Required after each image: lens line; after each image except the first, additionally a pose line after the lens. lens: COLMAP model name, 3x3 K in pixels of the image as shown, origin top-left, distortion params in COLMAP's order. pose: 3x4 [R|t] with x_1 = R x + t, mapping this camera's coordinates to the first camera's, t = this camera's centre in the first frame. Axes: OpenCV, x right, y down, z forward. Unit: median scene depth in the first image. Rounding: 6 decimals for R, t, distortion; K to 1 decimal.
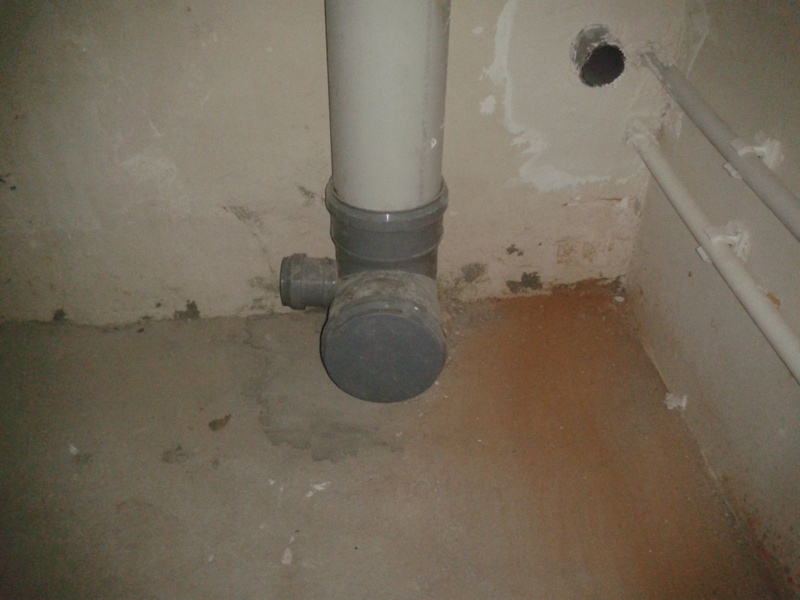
lens RADIAL K [[675.2, 0, 400.0], [0, 675.2, 300.0], [0, 0, 1]] dist [0.067520, -0.003555]
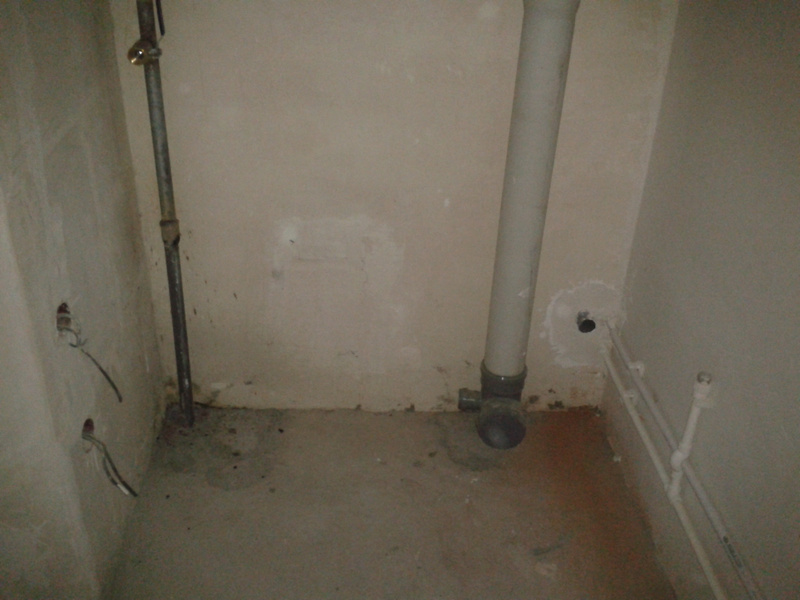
lens RADIAL K [[675.2, 0, 400.0], [0, 675.2, 300.0], [0, 0, 1]] dist [0.067520, -0.003555]
pose [[0.997218, 0.054811, -0.050523, -0.268250], [-0.061904, 0.986497, -0.151631, 0.004410], [0.041530, 0.154337, 0.987145, -1.466062]]
